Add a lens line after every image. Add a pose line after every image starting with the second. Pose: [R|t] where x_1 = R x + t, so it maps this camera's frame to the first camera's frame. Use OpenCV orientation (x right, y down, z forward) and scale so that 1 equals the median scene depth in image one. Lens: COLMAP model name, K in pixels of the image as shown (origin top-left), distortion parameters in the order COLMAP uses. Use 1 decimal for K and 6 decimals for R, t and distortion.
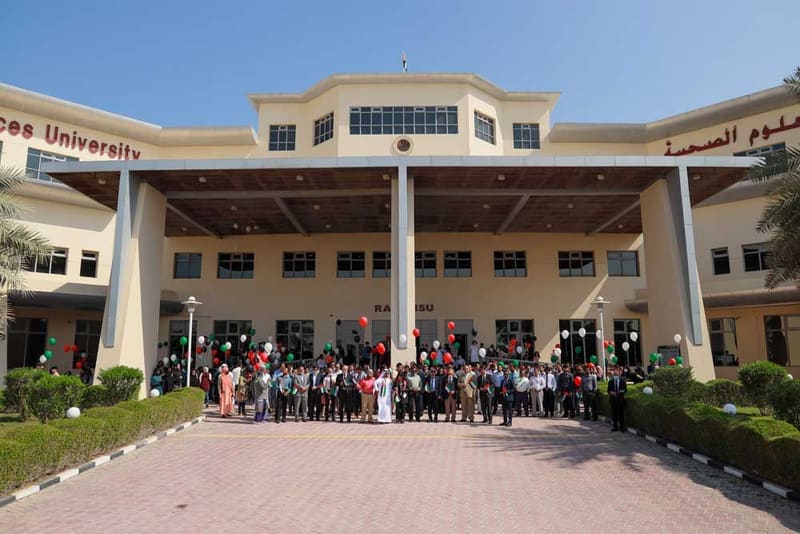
lens RADIAL K [[559.0, 0, 402.1], [0, 559.0, 275.1], [0, 0, 1]] dist [-0.101805, 0.073086]
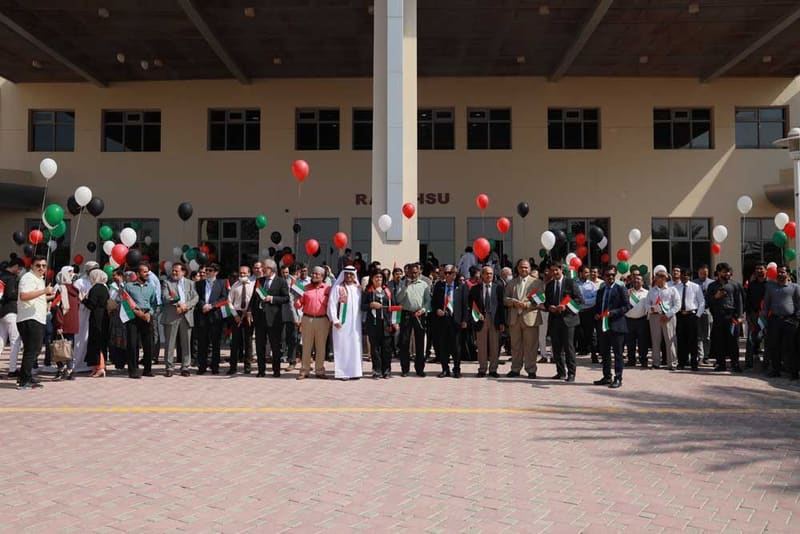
lens RADIAL K [[714.7, 0, 400.0], [0, 714.7, 267.0], [0, 0, 1]] dist [-0.007569, 0.001907]
pose [[0.999956, 0.003298, -0.008791, 0.008152], [-0.002379, 0.994732, 0.102477, 0.051944], [0.009082, -0.102452, 0.994696, 0.191871]]
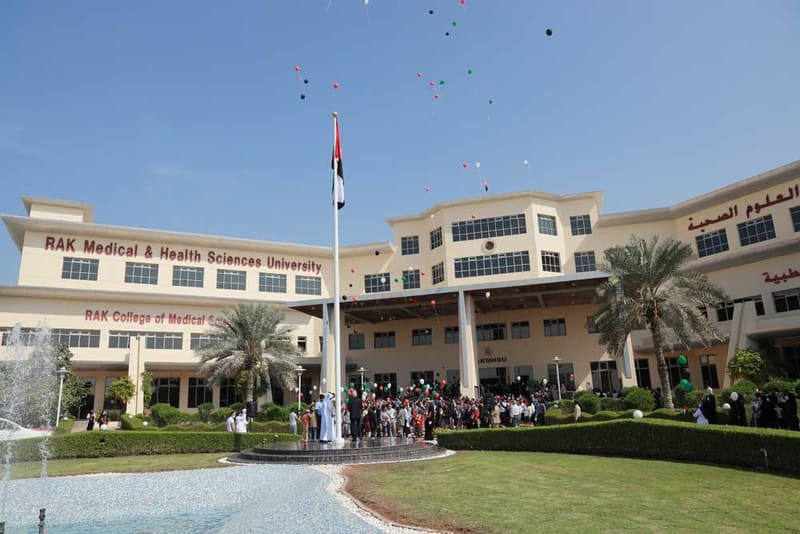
lens RADIAL K [[545.2, 0, 400.0], [0, 545.2, 267.0], [0, 0, 1]] dist [-0.098190, 0.065912]
pose [[0.957866, -0.098204, -0.269904, 0.202887], [0.073484, 0.992246, -0.100238, -0.065510], [0.277655, 0.076181, 0.957656, -0.557052]]
